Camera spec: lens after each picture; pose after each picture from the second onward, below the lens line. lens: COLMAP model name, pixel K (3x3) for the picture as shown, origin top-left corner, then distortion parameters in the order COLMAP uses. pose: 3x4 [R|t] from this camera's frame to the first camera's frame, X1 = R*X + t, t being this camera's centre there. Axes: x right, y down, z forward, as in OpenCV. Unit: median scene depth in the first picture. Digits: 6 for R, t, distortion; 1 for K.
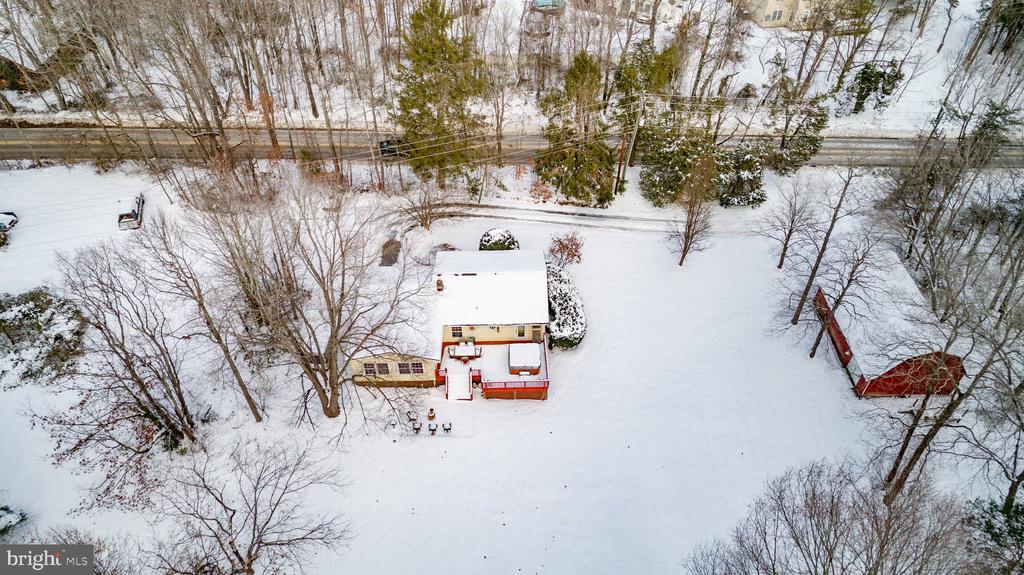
lens RADIAL K [[689.6, 0, 509.4], [0, 689.6, 285.2], [0, 0, 1]] dist [-0.012788, 0.009230]
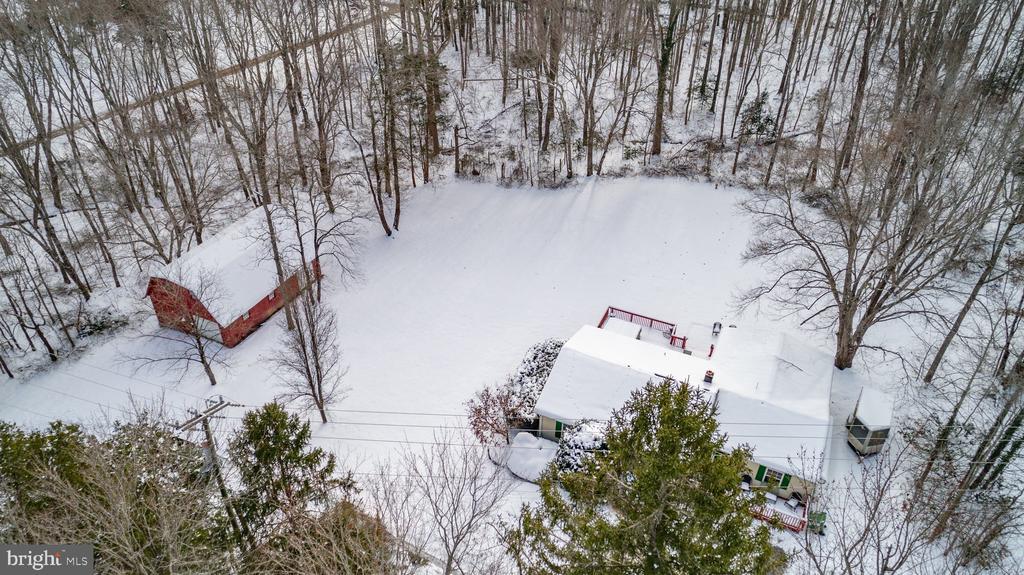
lens RADIAL K [[689.6, 0, 512.0], [0, 689.6, 291.4], [0, 0, 1]] dist [-0.012788, 0.009230]
pose [[-0.898914, -0.263306, 0.350177, -0.113966], [0.293602, 0.231219, 0.927543, -0.593949], [-0.325195, 0.936594, -0.130539, 0.848261]]
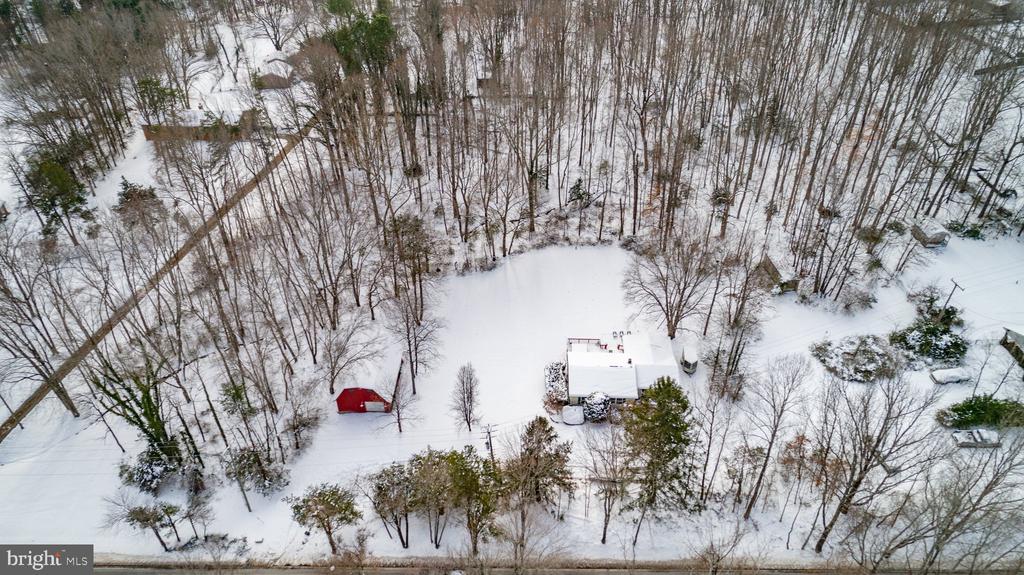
lens RADIAL K [[689.6, 0, 512.7], [0, 689.6, 289.4], [0, 0, 1]] dist [-0.012788, 0.009230]
pose [[-0.998548, -0.029944, 0.044785, 0.096975], [0.039628, 0.154898, 0.987135, -1.394196], [-0.036495, 0.987477, -0.153487, 0.865622]]
